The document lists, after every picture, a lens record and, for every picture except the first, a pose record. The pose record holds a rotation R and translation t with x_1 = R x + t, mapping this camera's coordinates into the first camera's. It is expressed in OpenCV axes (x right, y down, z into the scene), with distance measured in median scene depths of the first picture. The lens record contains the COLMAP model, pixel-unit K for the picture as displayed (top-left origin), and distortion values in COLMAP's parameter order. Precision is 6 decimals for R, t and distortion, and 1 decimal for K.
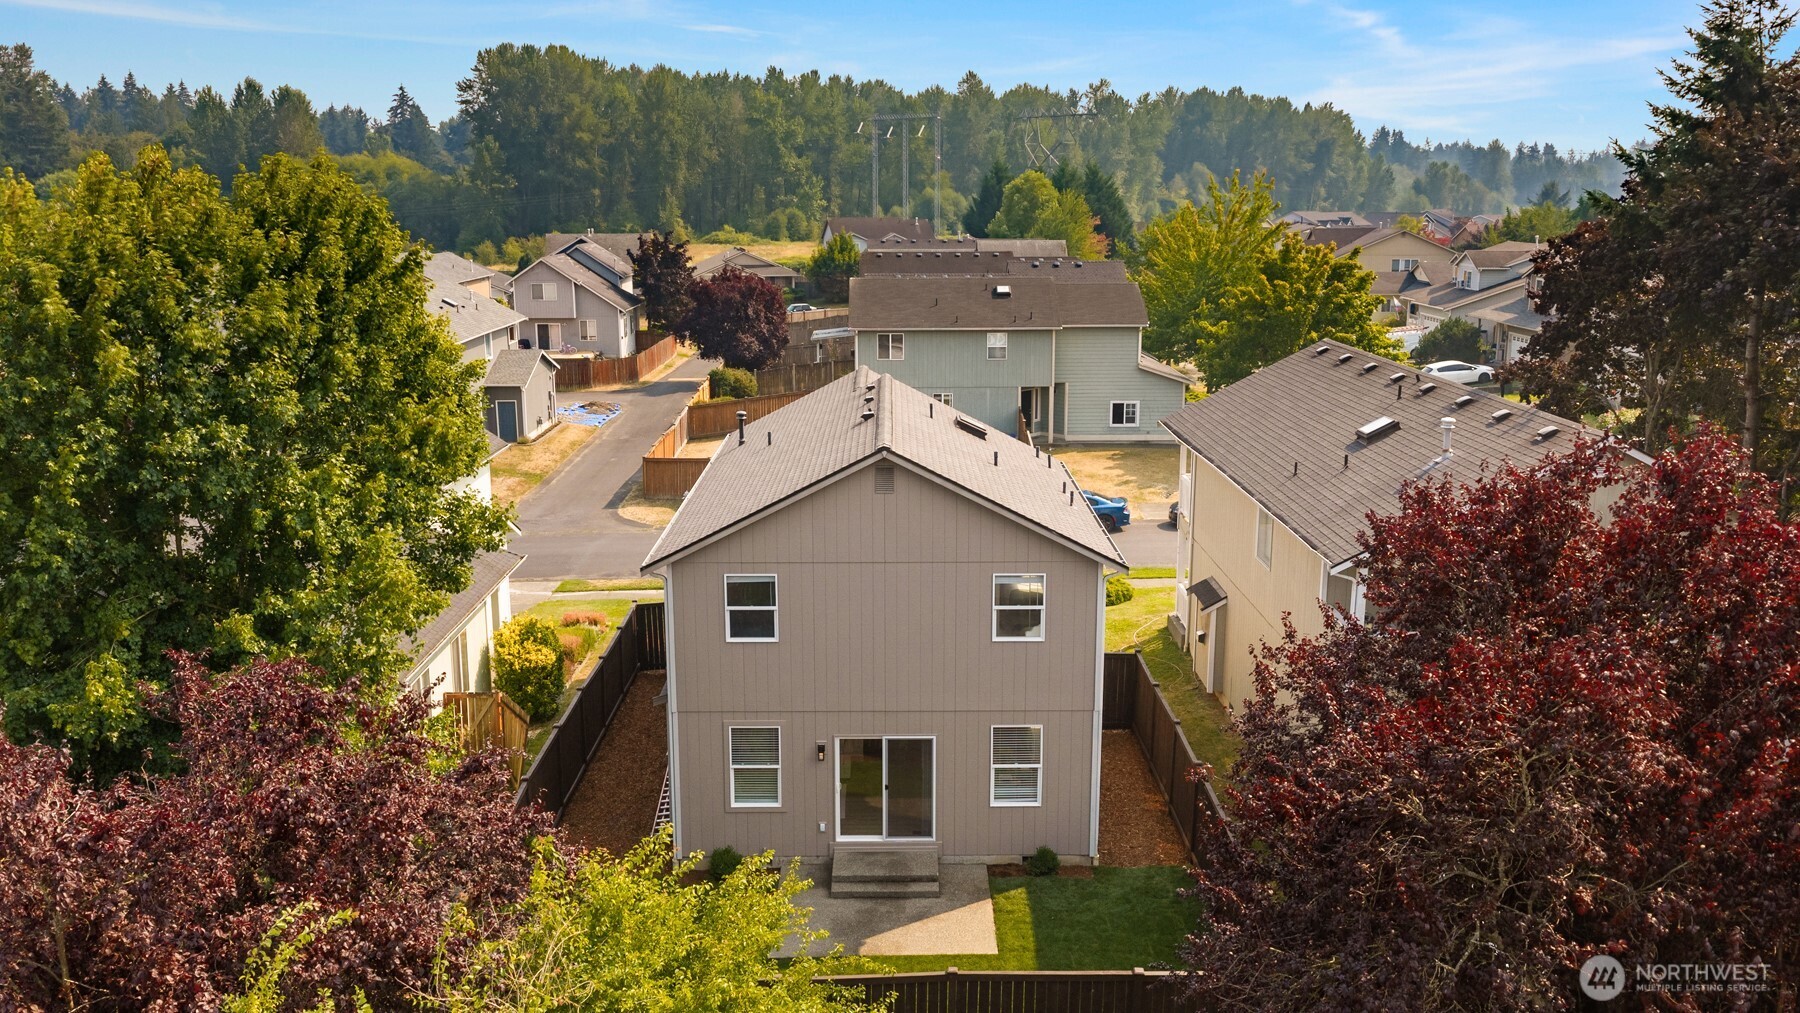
lens RADIAL K [[1494.8, 0, 900.0], [0, 1494.8, 506.5], [0, 0, 1]] dist [0.036133, -0.073437]
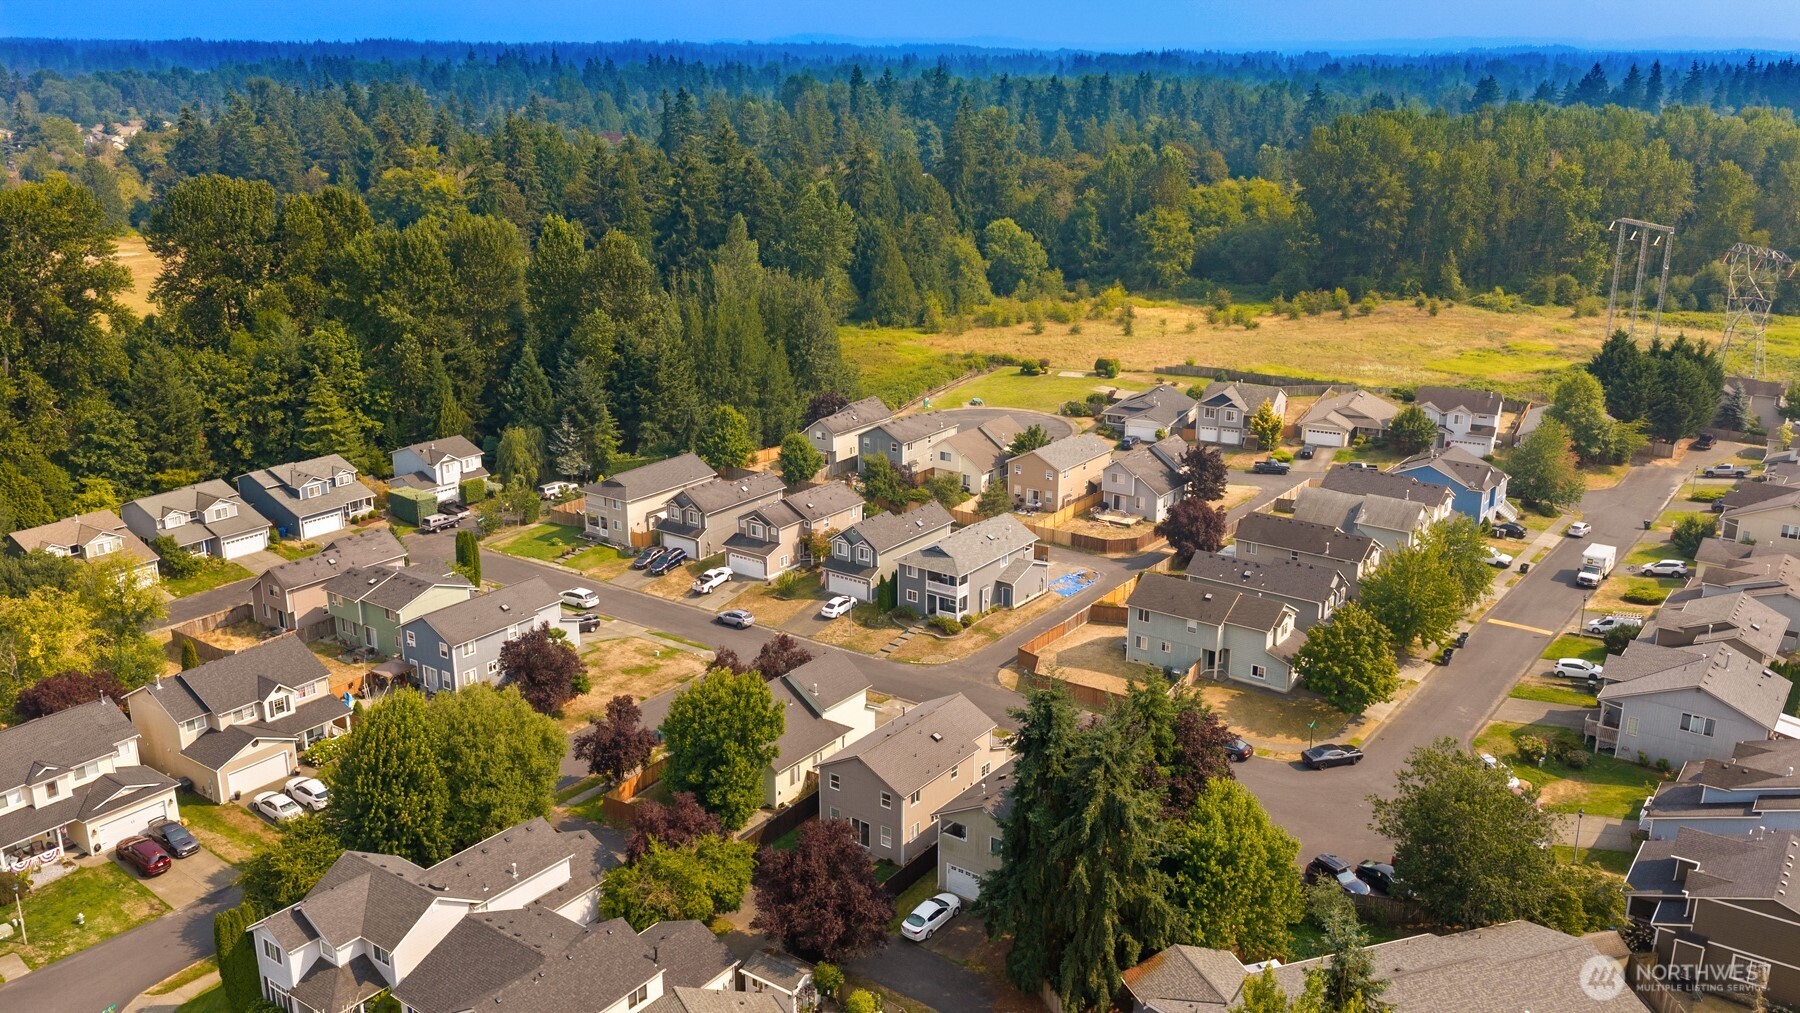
lens RADIAL K [[1494.8, 0, 900.0], [0, 1494.8, 506.5], [0, 0, 1]] dist [0.036133, -0.073437]
pose [[0.799808, 0.180180, -0.572575, 0.209290], [-0.128923, 0.983188, 0.129305, -0.113861], [0.586247, -0.029601, 0.809591, -0.205677]]
